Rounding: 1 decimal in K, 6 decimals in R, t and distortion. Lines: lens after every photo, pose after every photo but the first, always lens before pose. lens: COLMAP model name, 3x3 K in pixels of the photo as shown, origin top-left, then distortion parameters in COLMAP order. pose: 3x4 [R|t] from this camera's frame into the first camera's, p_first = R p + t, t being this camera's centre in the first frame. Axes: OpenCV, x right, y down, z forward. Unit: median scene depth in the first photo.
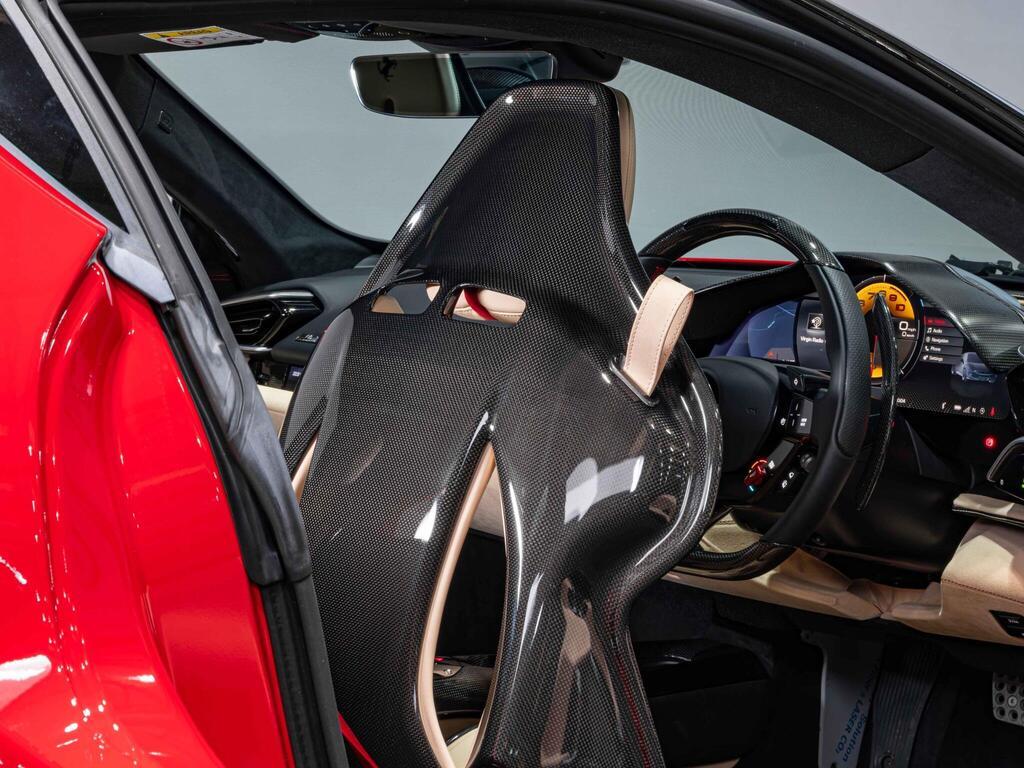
lens RADIAL K [[2105.9, 0, 515.5], [0, 2105.9, 384.6], [0, 0, 1]] dist [0.018691, 0.000000]
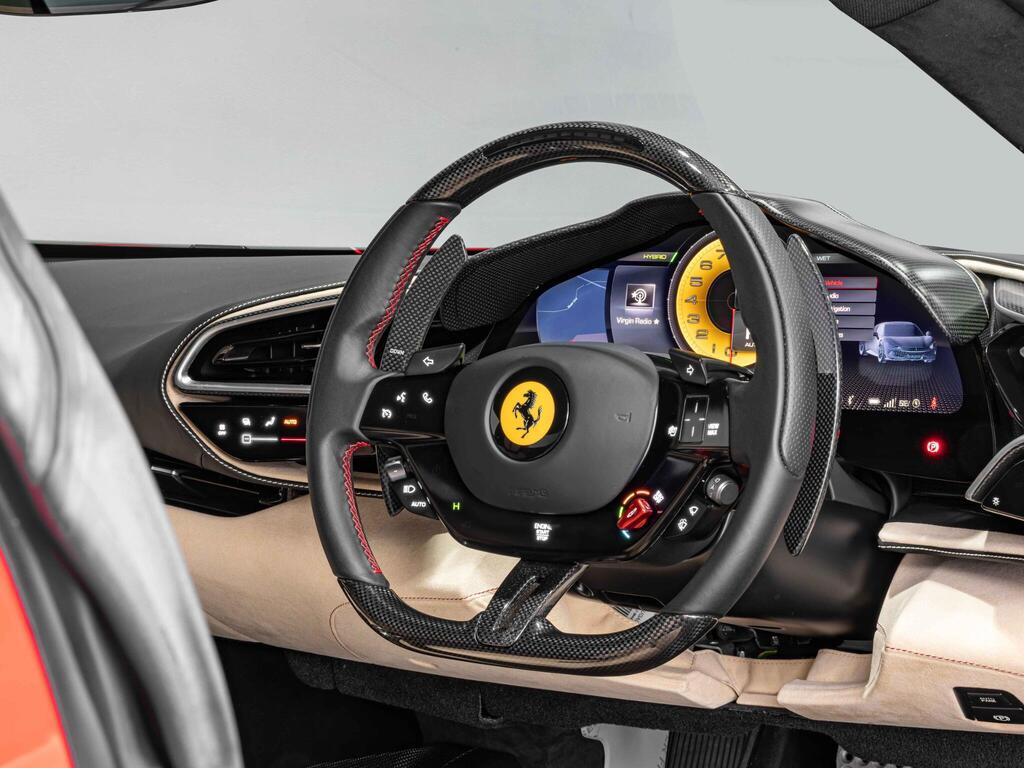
lens RADIAL K [[2105.9, 0, 513.5], [0, 2105.9, 381.3], [0, 0, 1]] dist [0.018691, 0.000000]
pose [[0.968137, -0.047033, 0.245964, -0.077737], [0.053197, 0.998413, -0.018476, 0.010470], [-0.244705, 0.030972, 0.969103, 0.334053]]
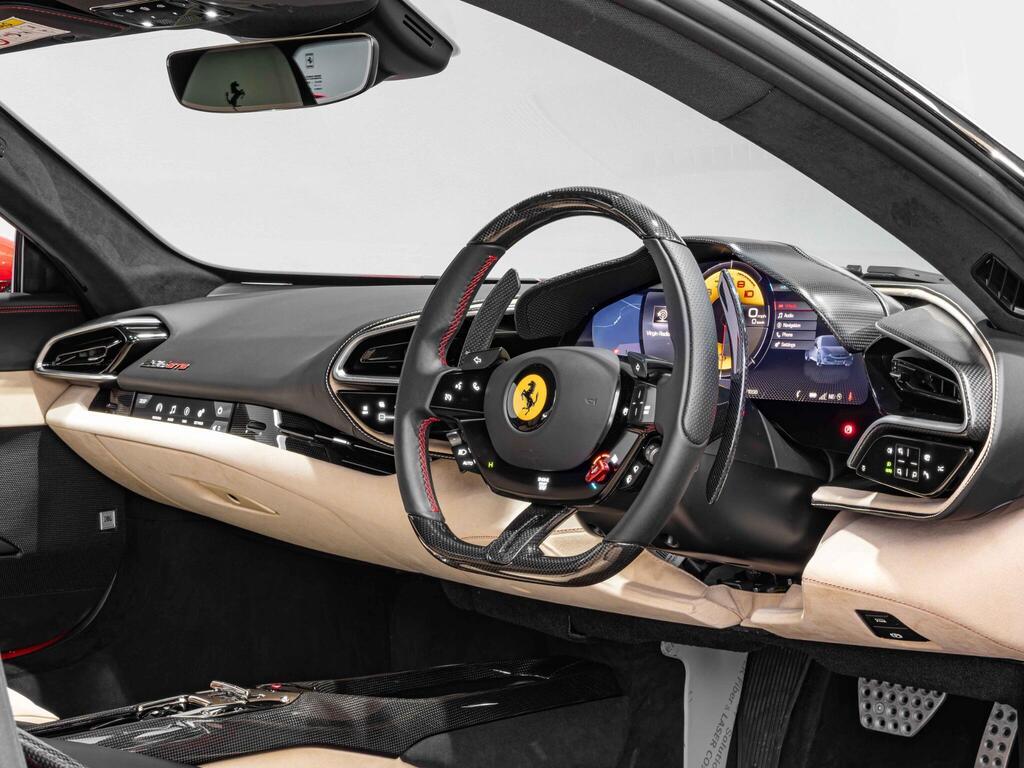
lens RADIAL K [[1835.0, 0, 506.1], [0, 1835.0, 385.6], [0, 0, 1]] dist [-0.016626, 0.000000]
pose [[0.998629, -0.029755, 0.043074, 0.037367], [0.031222, 0.998941, -0.033782, 0.028986], [-0.042023, 0.035081, 0.998501, 0.185506]]
